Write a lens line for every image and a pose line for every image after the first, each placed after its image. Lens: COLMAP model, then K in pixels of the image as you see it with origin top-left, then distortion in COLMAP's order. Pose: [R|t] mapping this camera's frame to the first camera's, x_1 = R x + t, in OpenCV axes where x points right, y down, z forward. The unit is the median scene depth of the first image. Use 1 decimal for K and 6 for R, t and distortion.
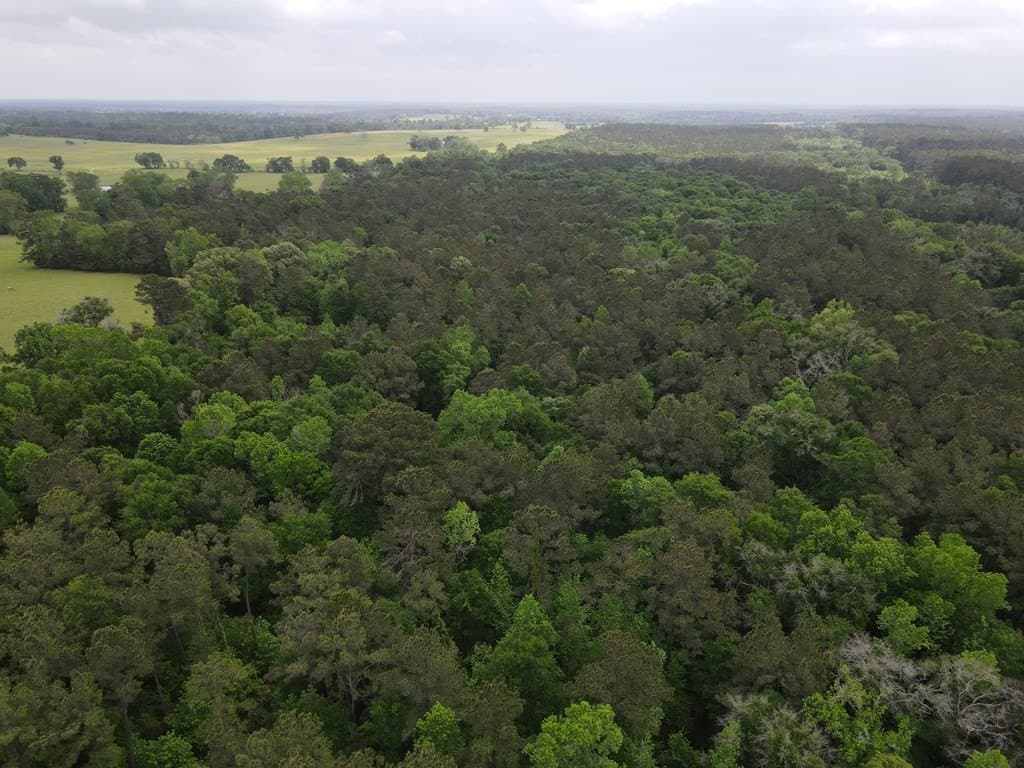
lens RADIAL K [[754.0, 0, 508.3], [0, 754.0, 381.5], [0, 0, 1]] dist [-0.003566, 0.022651]
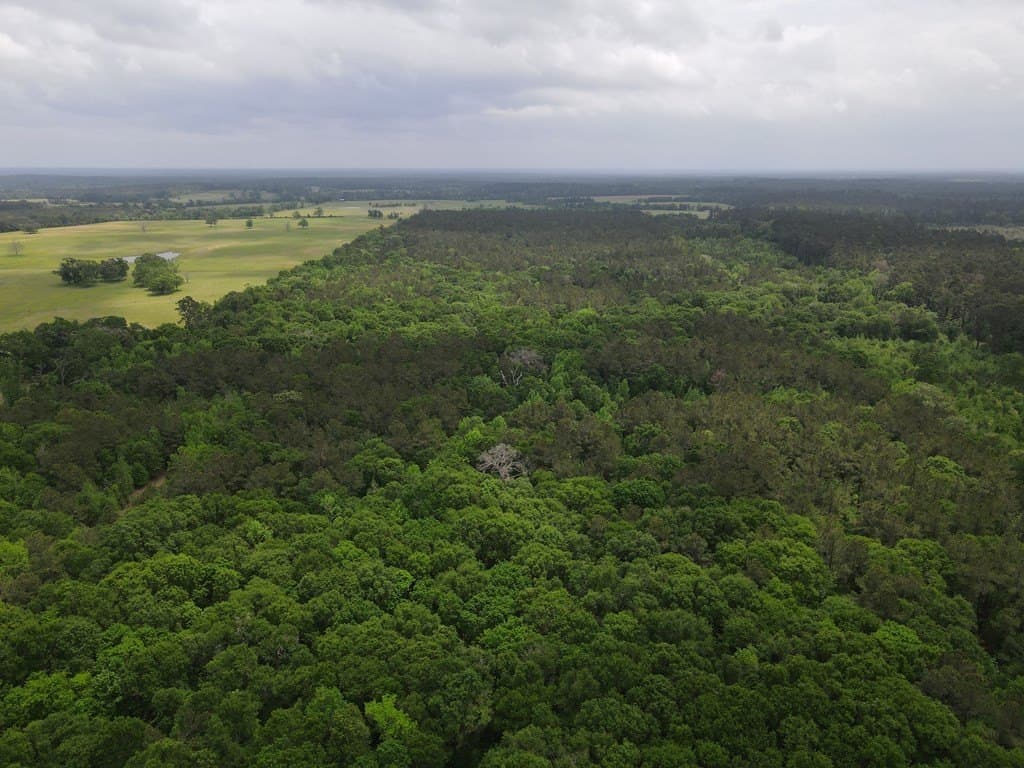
lens RADIAL K [[754.0, 0, 508.3], [0, 754.0, 381.5], [0, 0, 1]] dist [-0.003566, 0.022651]
pose [[0.976202, -0.063265, 0.207432, 0.156854], [0.079150, 0.994459, -0.069192, -0.376709], [-0.201905, 0.083963, 0.975799, 0.870720]]
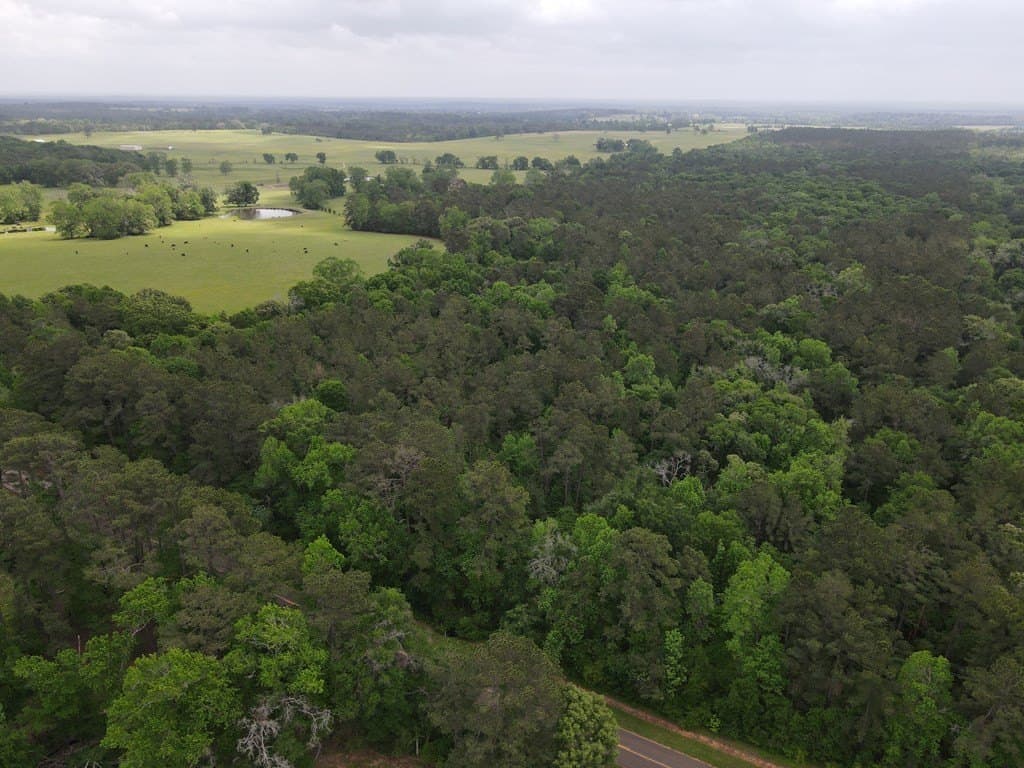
lens RADIAL K [[754.0, 0, 508.3], [0, 754.0, 381.5], [0, 0, 1]] dist [-0.003566, 0.022651]
pose [[0.972874, 0.084743, -0.215254, 0.030401], [-0.083892, 0.996389, 0.013107, 0.069819], [0.215588, 0.005307, 0.976470, -0.274369]]
